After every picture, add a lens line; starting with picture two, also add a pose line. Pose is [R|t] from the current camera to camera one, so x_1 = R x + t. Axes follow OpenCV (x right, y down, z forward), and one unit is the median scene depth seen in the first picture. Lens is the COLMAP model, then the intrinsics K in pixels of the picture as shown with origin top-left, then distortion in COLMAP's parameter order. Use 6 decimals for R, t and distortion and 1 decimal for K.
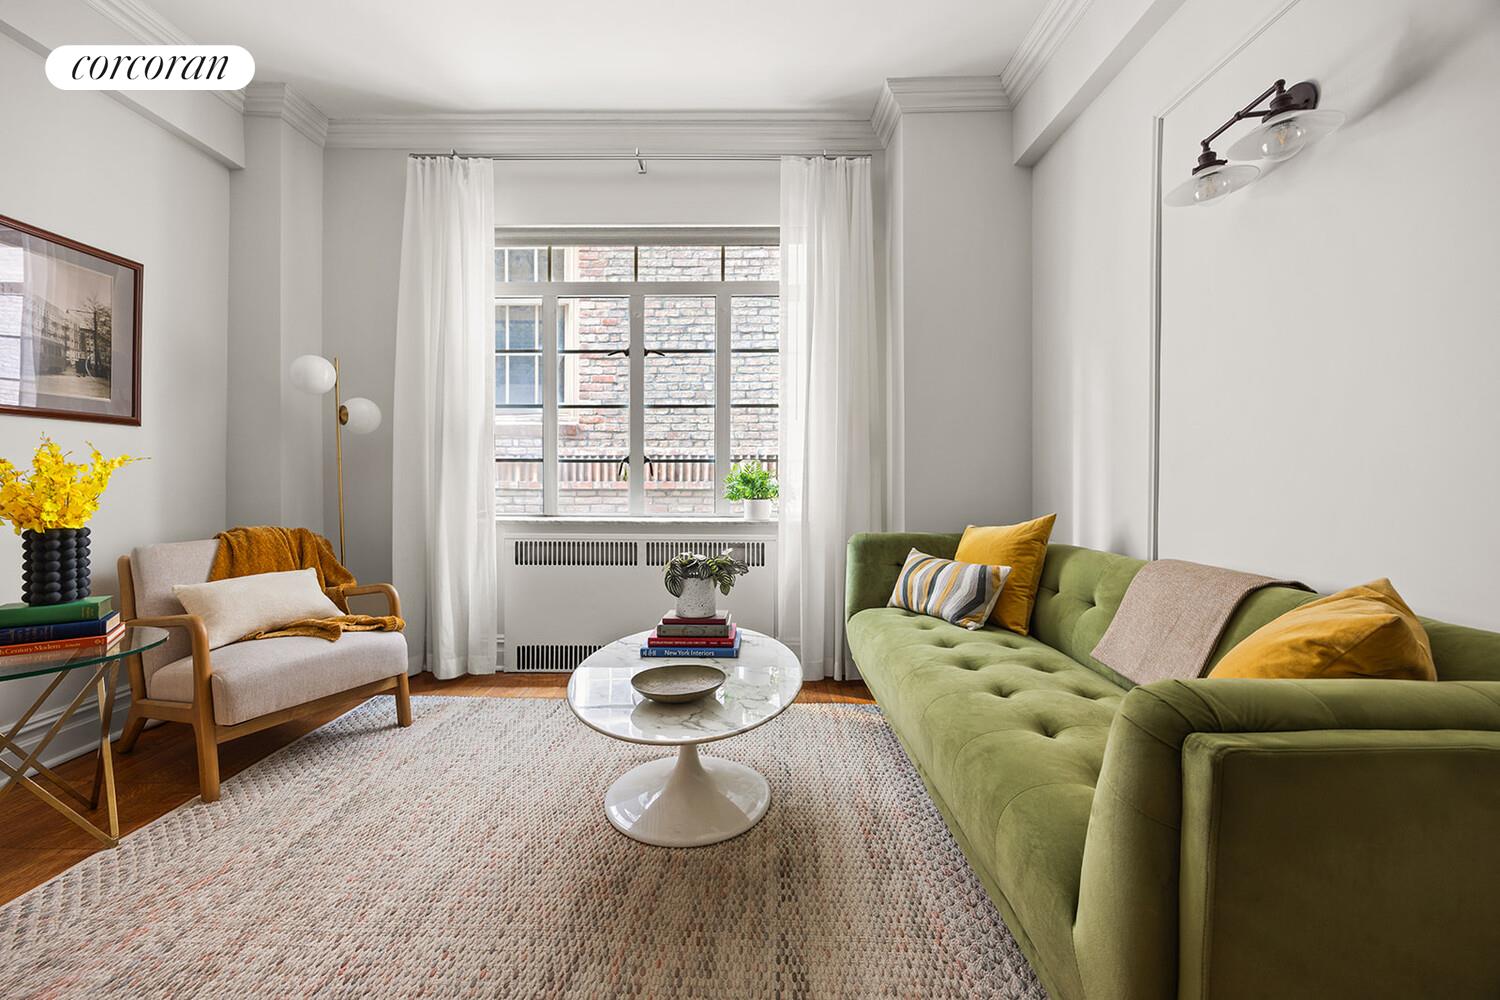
lens RADIAL K [[582.8, 0, 712.8], [0, 582.8, 481.4], [0, 0, 1]] dist [0.000107, -0.000075]
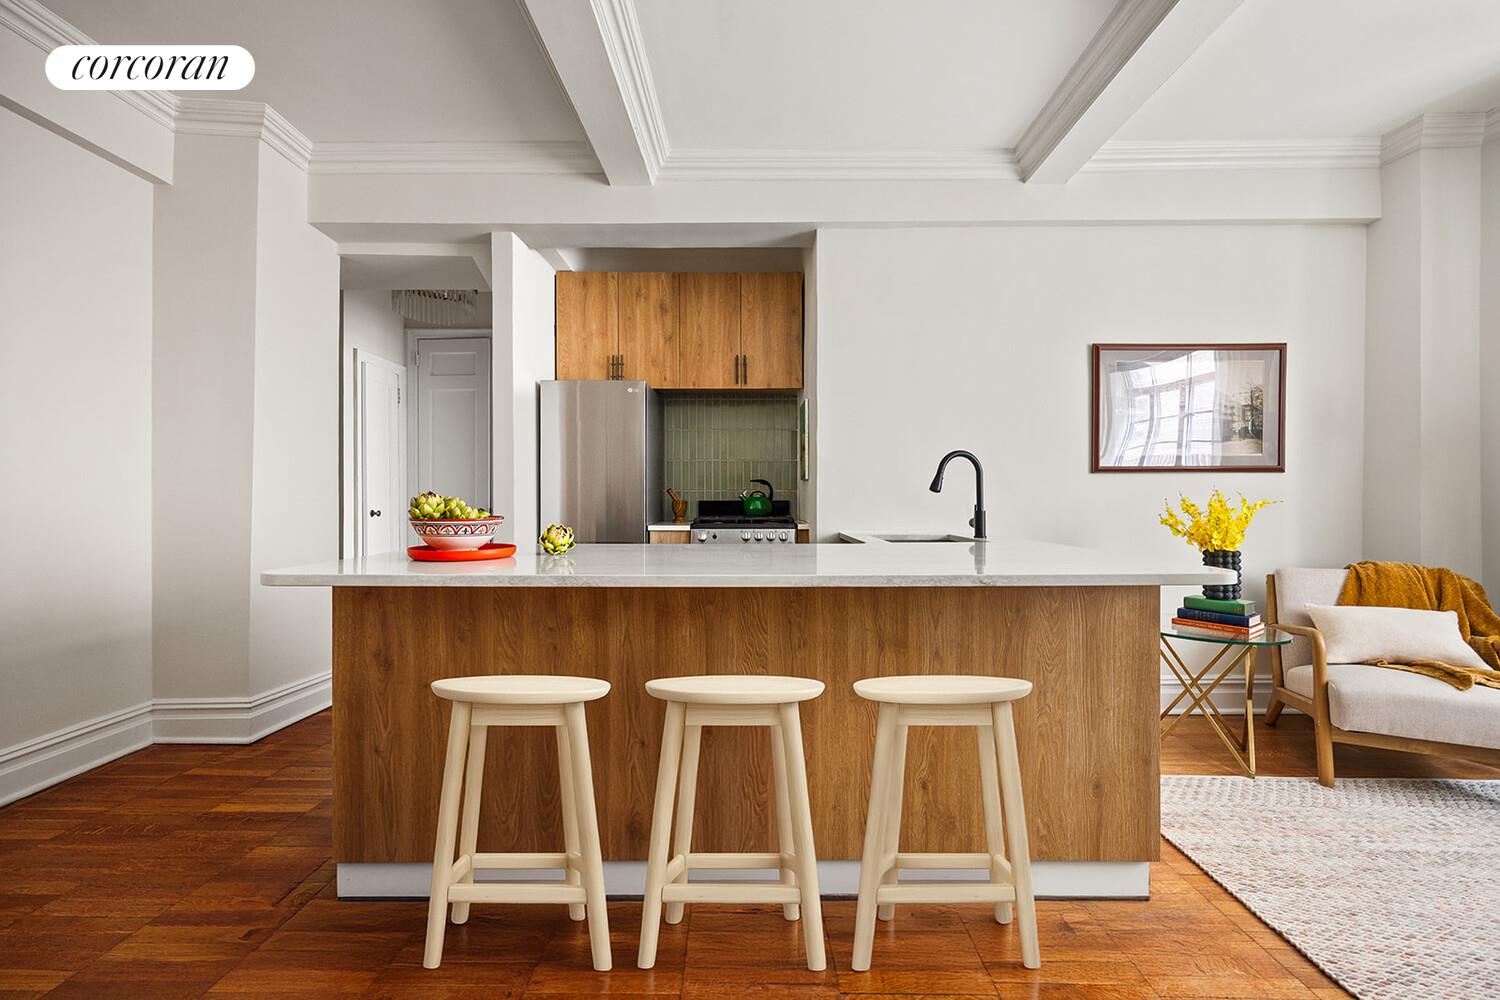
lens RADIAL K [[613.4, 0, 750.0], [0, 613.4, 500.0], [0, 0, 1]] dist [-0.001002, -0.000352]
pose [[0.029307, 0.000473, -0.999570, 0.339685], [-0.003245, 0.999995, 0.000378, -0.036217], [0.999565, 0.003233, 0.029309, -0.211236]]
